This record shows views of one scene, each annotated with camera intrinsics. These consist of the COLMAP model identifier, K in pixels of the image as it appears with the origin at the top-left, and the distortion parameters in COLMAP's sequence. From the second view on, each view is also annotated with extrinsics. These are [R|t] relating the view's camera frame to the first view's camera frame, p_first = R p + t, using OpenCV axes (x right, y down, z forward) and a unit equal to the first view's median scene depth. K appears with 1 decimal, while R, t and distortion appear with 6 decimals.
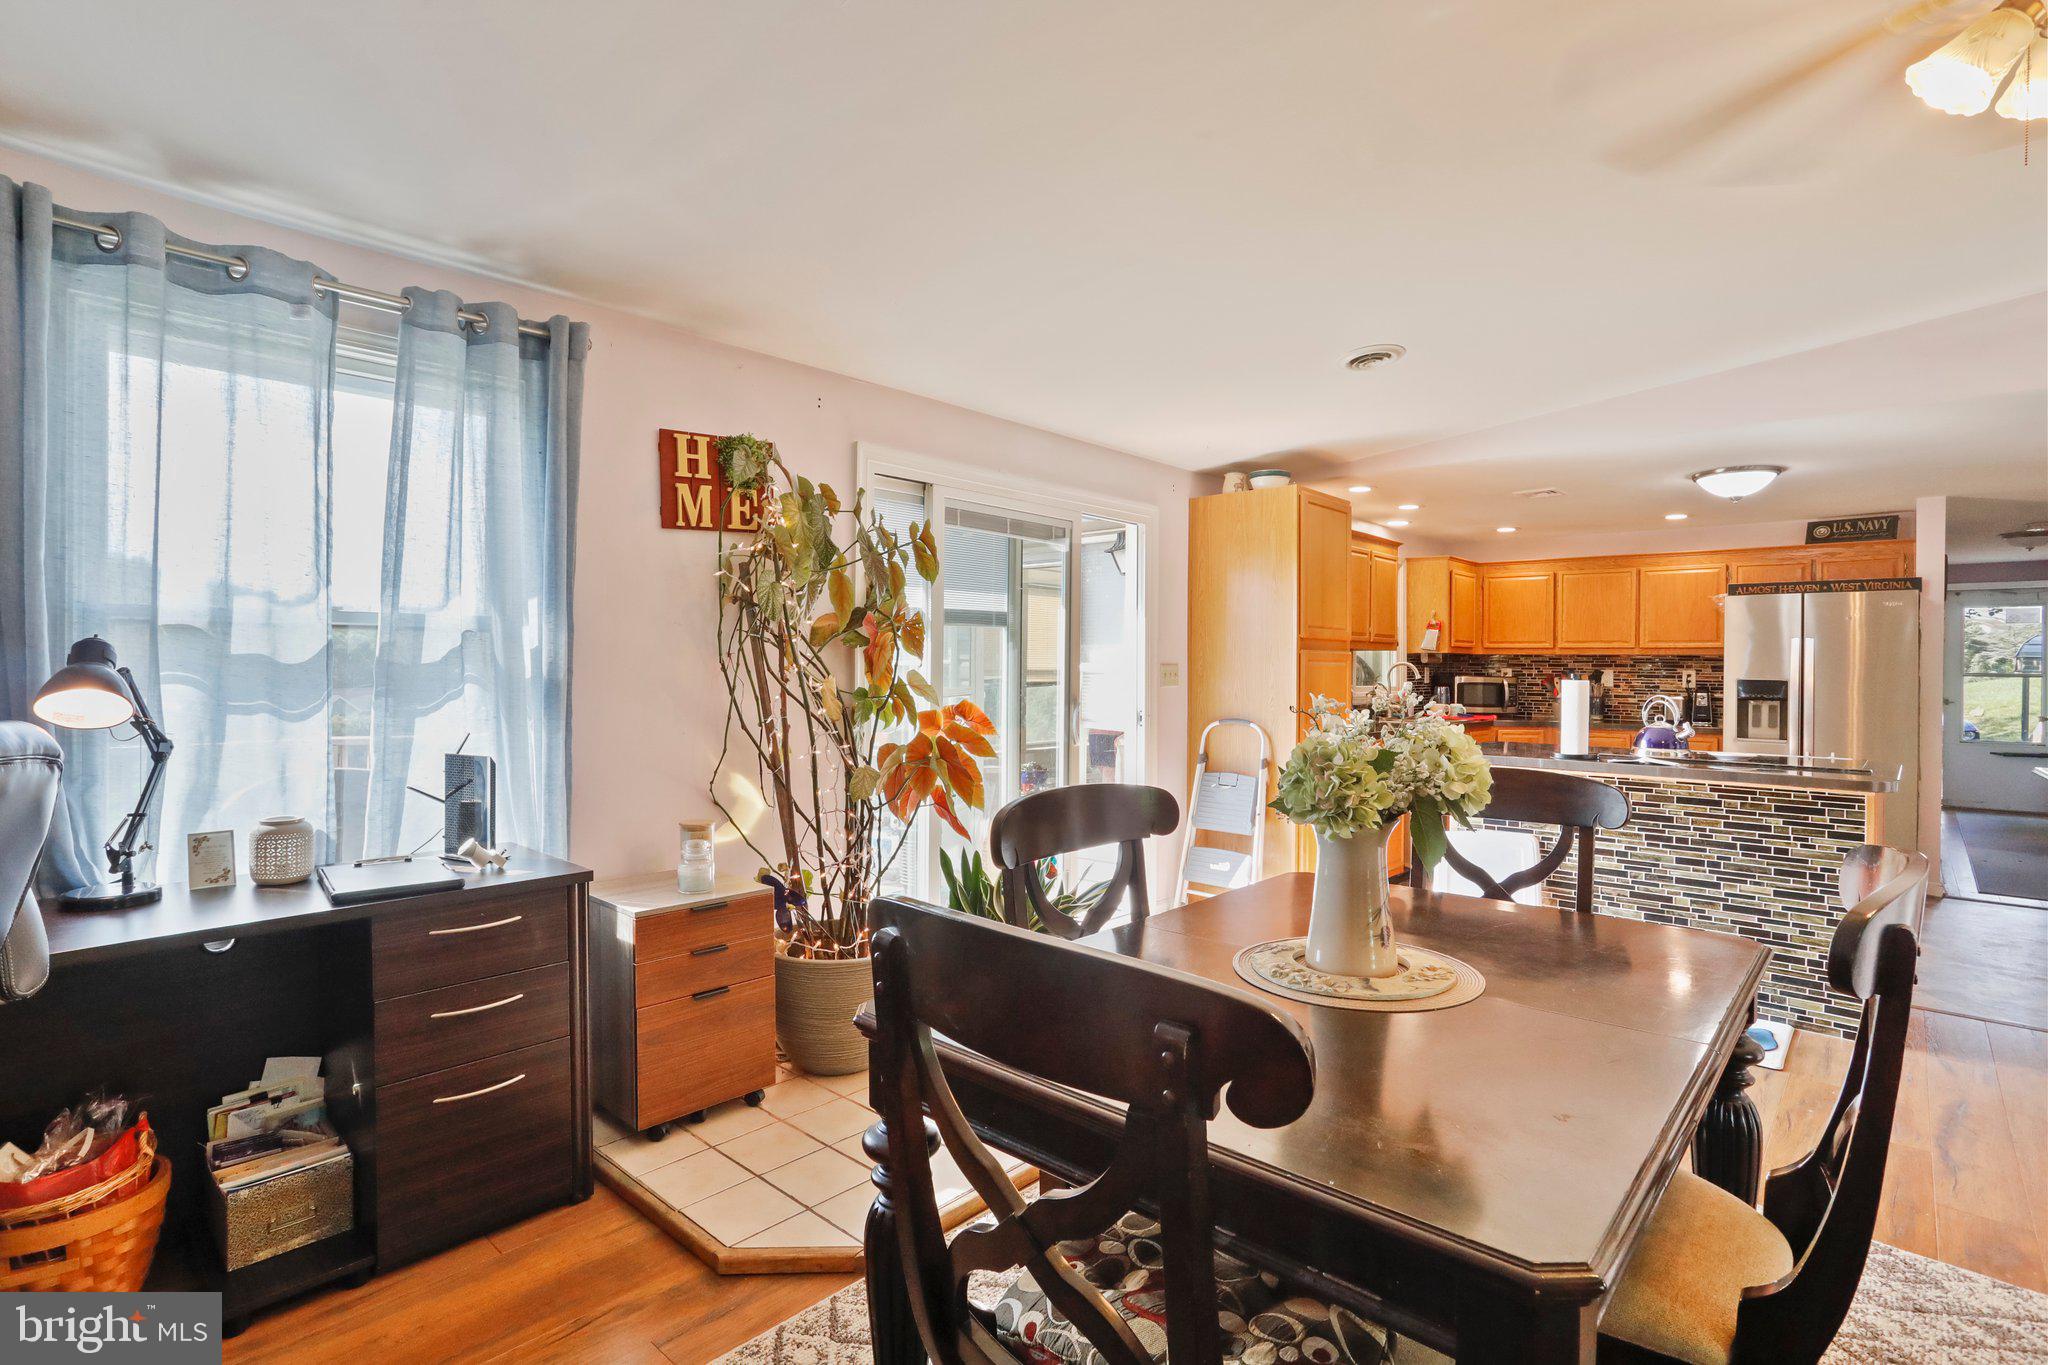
lens RADIAL K [[1002.0, 0, 1018.5], [0, 1002.0, 669.2], [0, 0, 1]] dist [-0.065304, 0.041266]
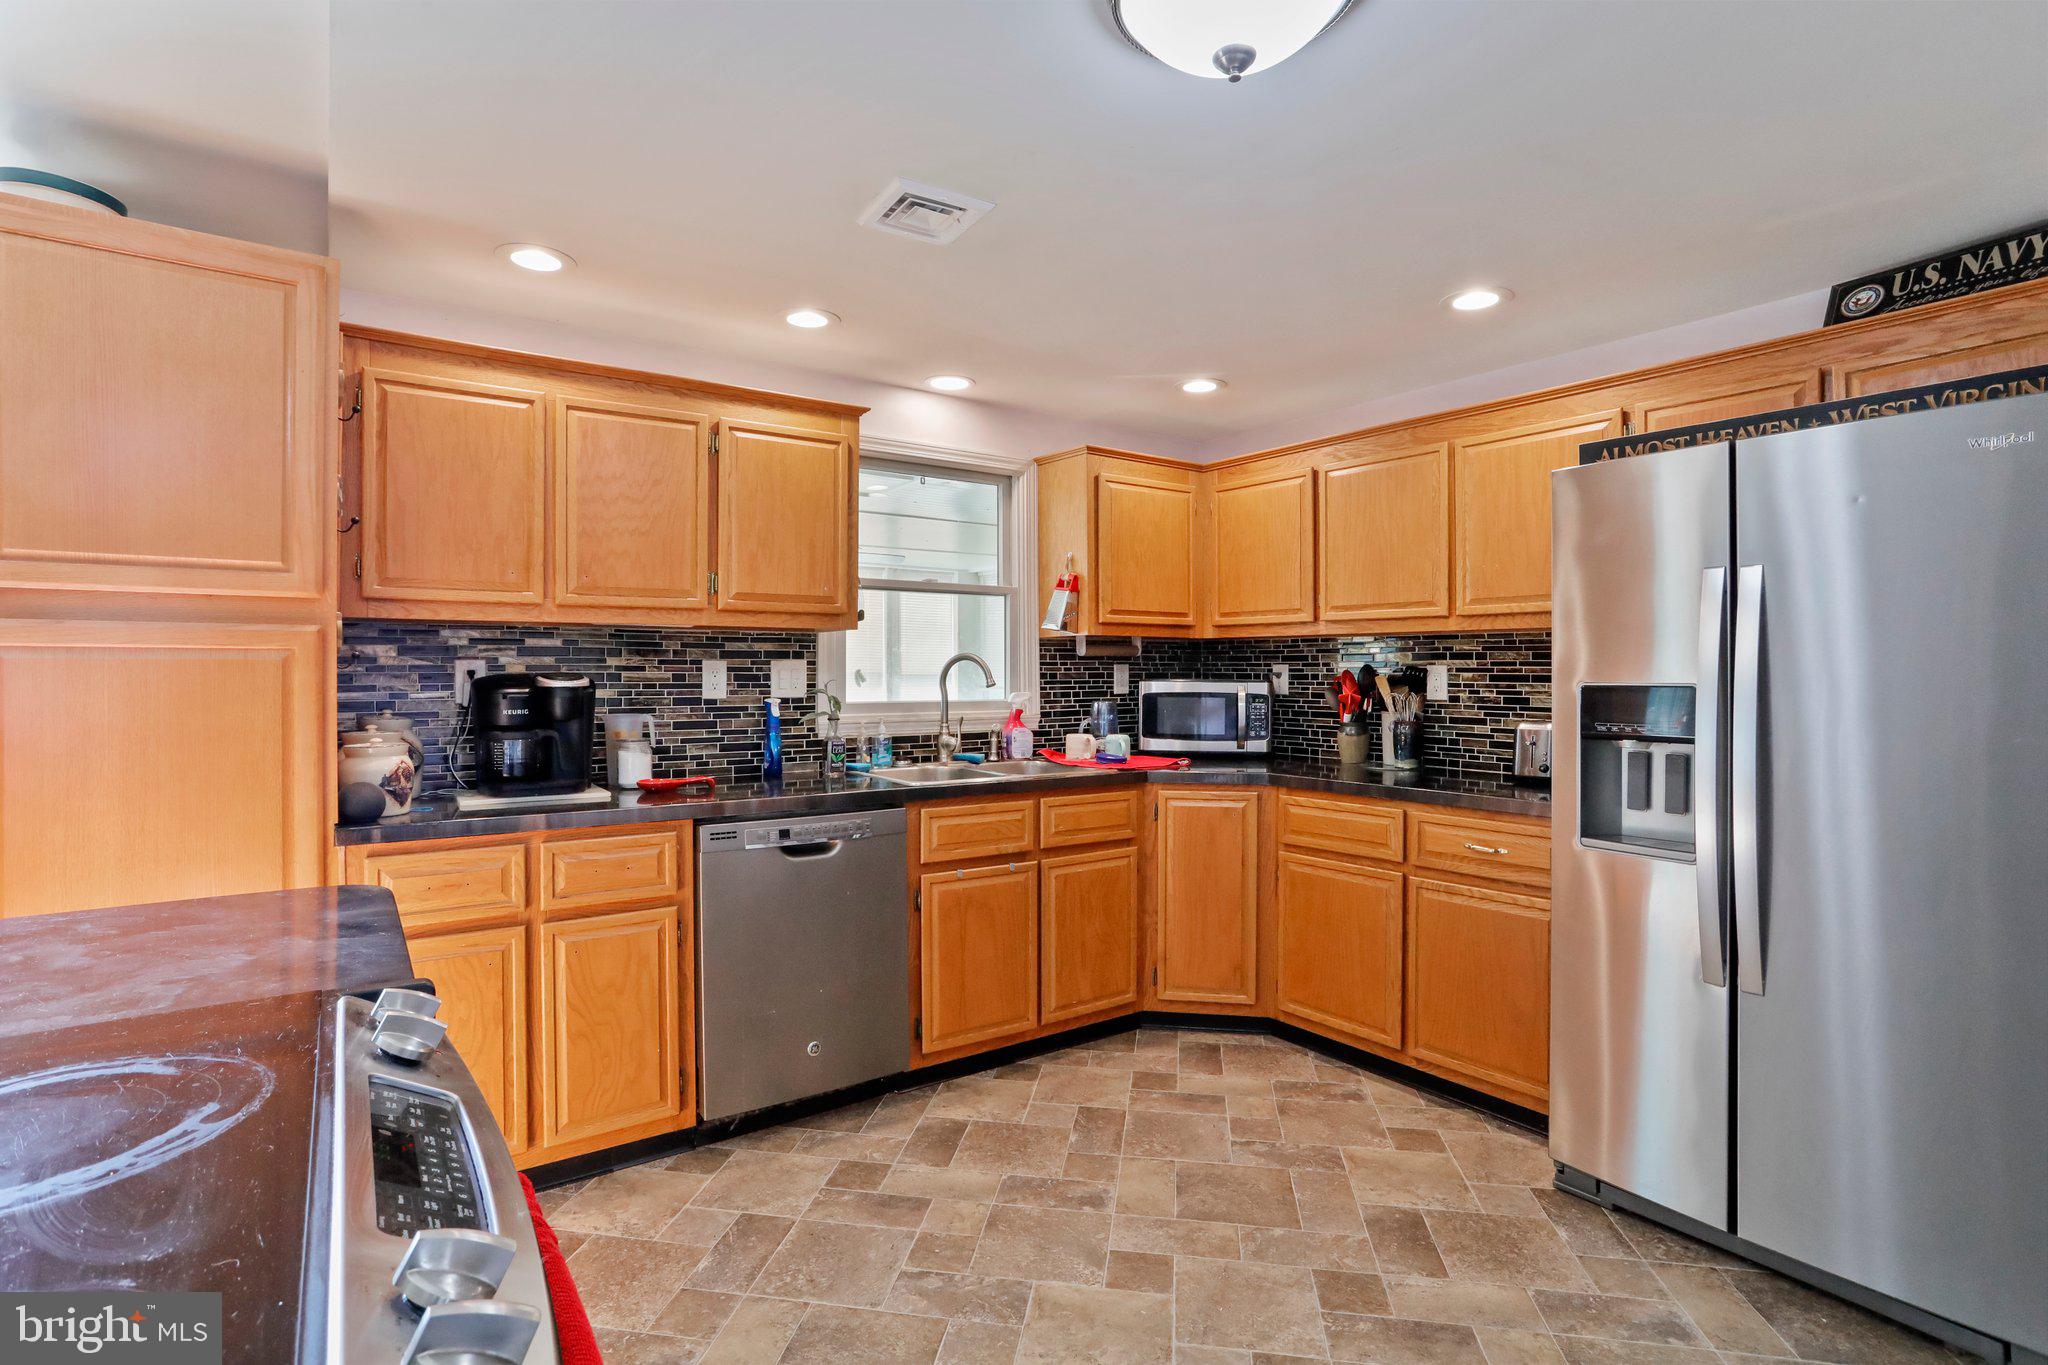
lens RADIAL K [[1002.0, 0, 1018.5], [0, 1002.0, 669.2], [0, 0, 1]] dist [-0.065304, 0.041266]
pose [[0.975838, -0.008552, -0.218327, 0.527930], [0.007578, 0.999957, -0.005296, 0.003827], [0.218363, 0.003514, 0.975861, 0.501244]]
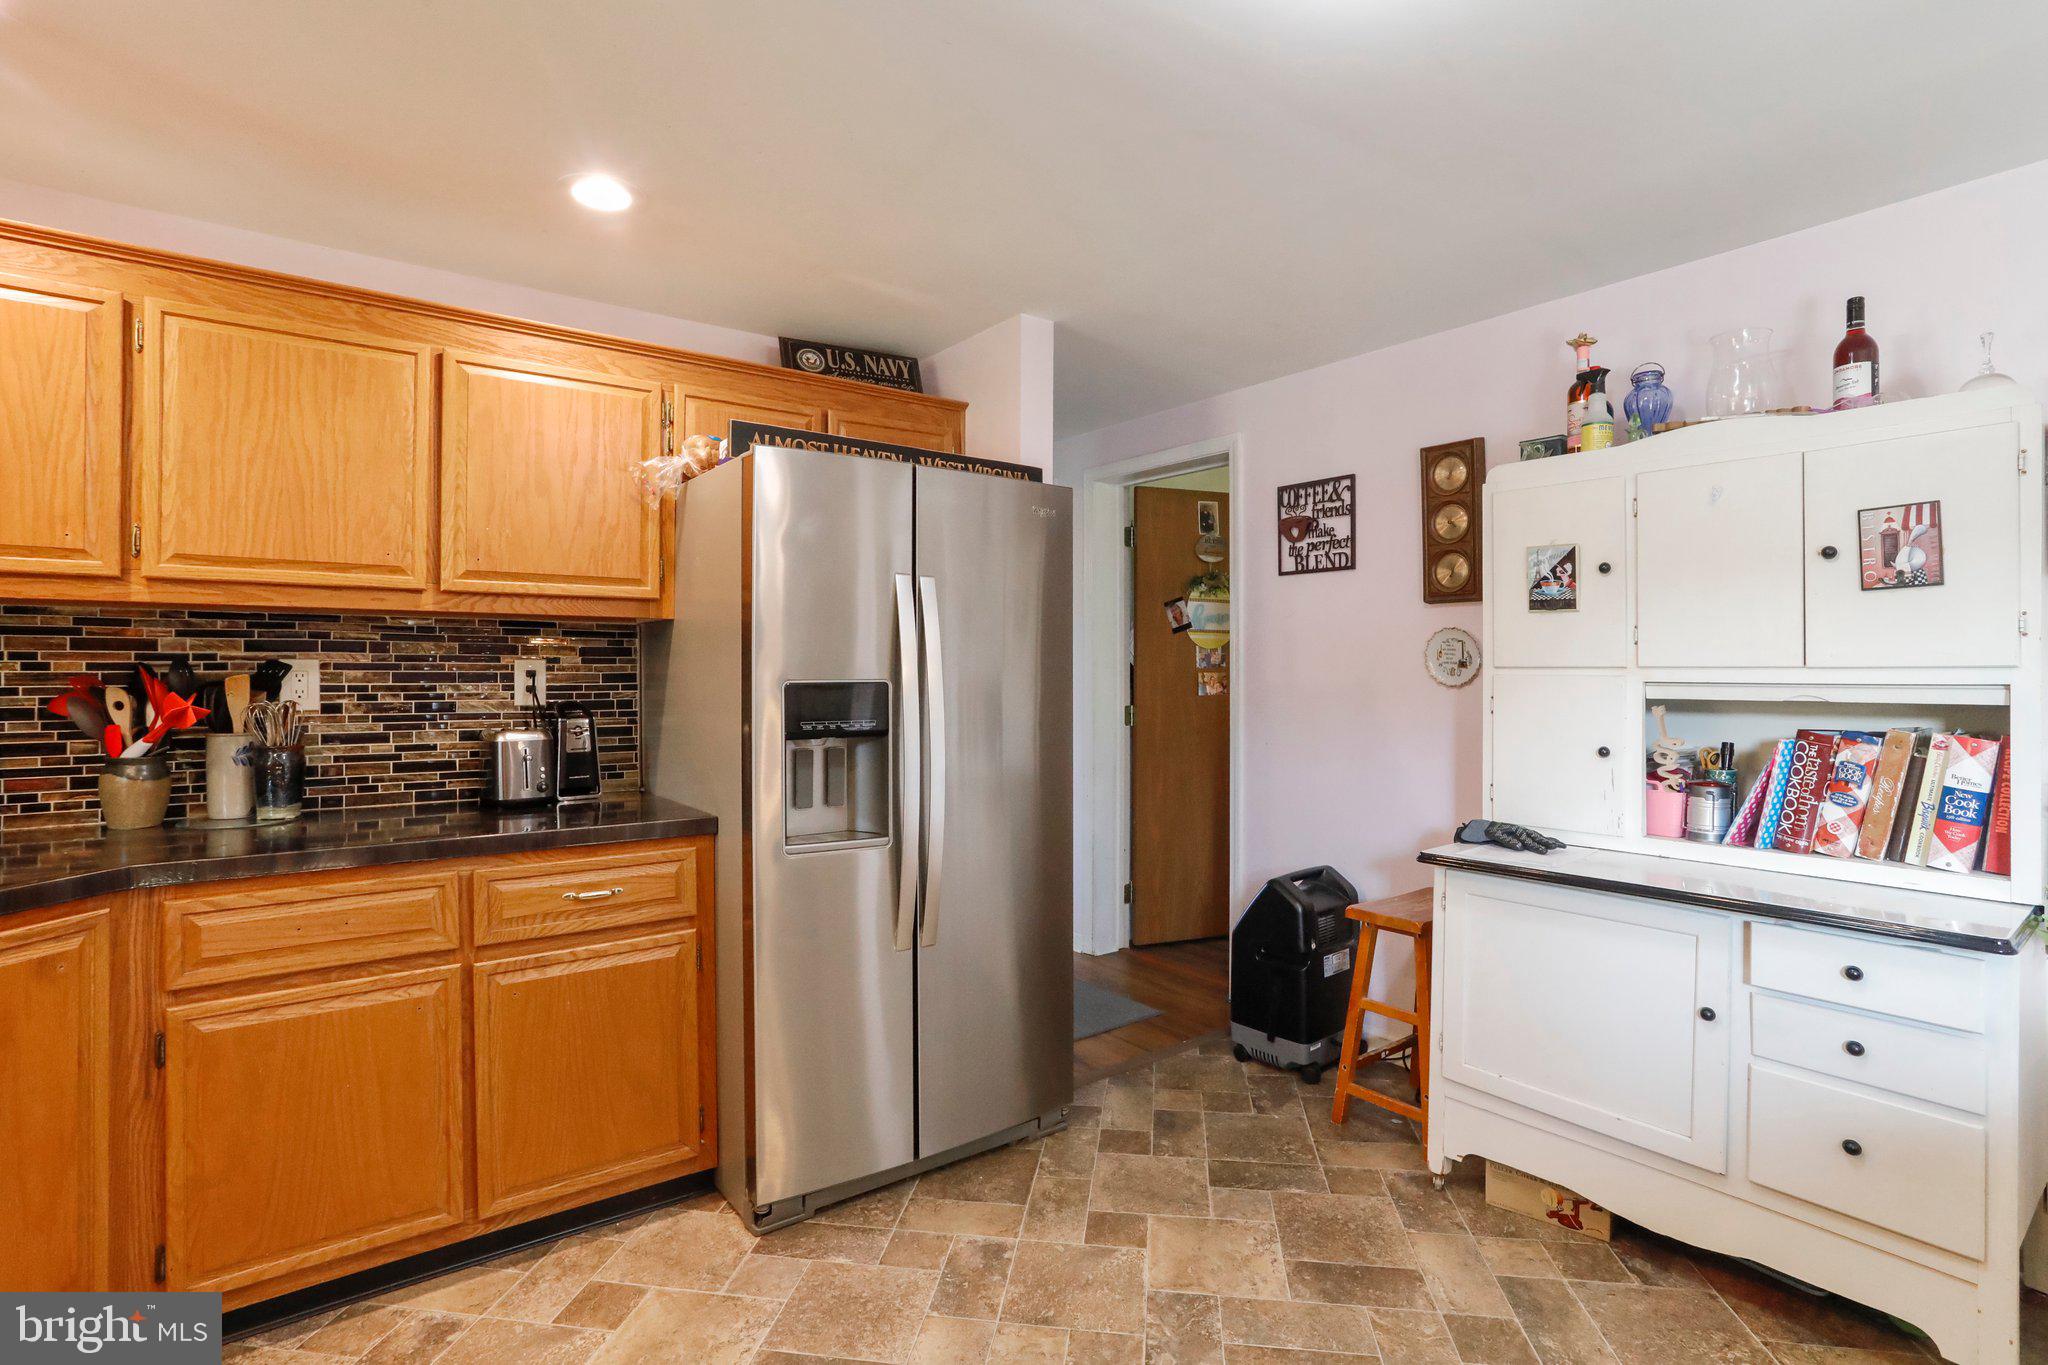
lens RADIAL K [[1002.0, 0, 1018.5], [0, 1002.0, 669.2], [0, 0, 1]] dist [-0.065304, 0.041266]
pose [[0.198021, -0.008279, 0.980163, 0.344030], [0.004329, 0.999962, 0.007572, 0.002642], [-0.980188, 0.002744, 0.198049, 0.736837]]
